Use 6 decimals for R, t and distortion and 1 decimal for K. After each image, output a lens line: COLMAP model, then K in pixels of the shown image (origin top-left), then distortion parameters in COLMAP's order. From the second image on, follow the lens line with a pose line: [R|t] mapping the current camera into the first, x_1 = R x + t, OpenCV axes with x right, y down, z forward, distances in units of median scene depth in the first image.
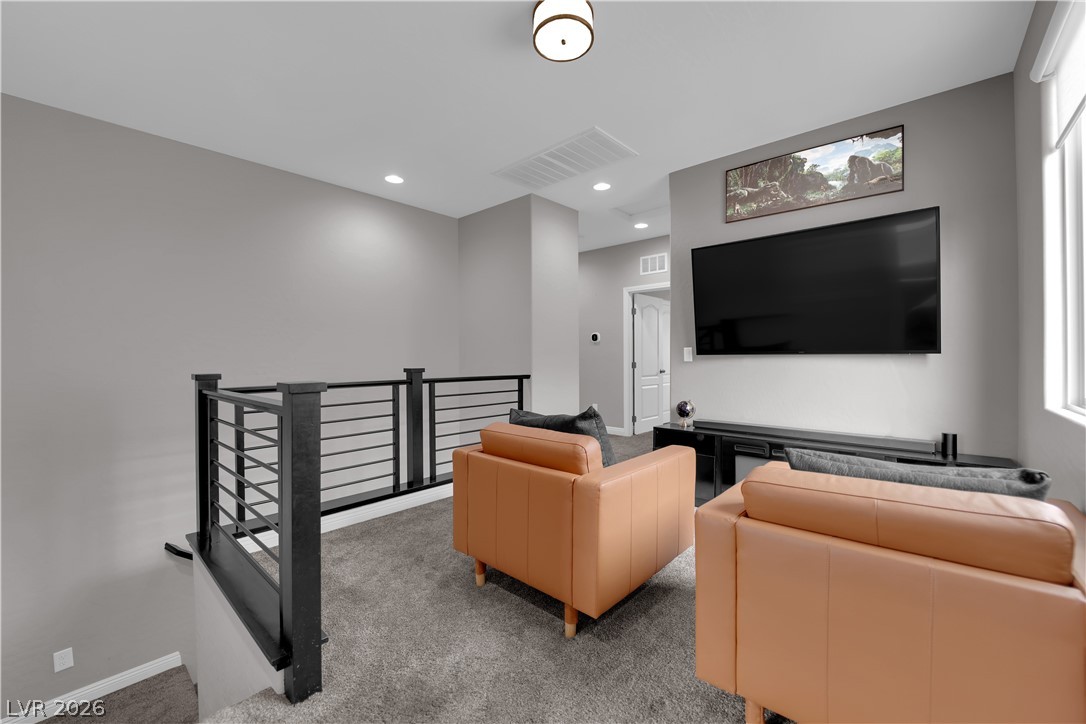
lens RADIAL K [[434.9, 0, 540.4], [0, 434.9, 360.7], [0, 0, 1]] dist [-0.020439, -0.001495]
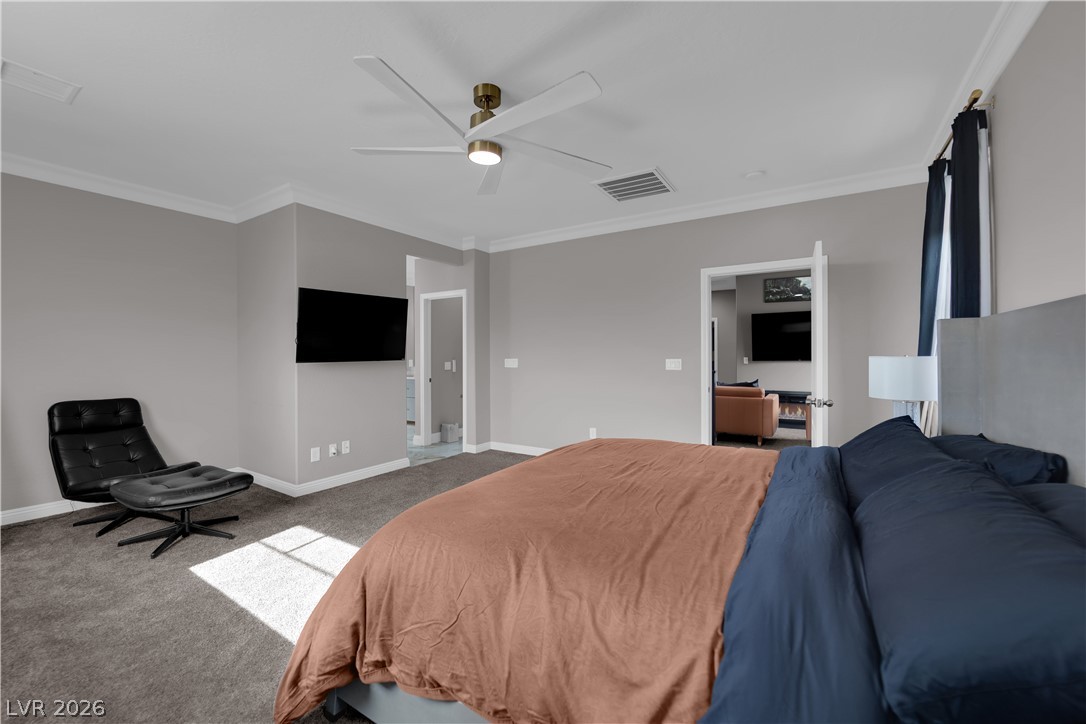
lens RADIAL K [[434.9, 0, 544.8], [0, 434.9, 358.2], [0, 0, 1]] dist [-0.020439, -0.001495]
pose [[0.986036, -0.002582, 0.166514, -1.153310], [0.003511, 0.999980, -0.005281, -0.019882], [-0.166497, 0.005792, 0.986025, -1.103569]]
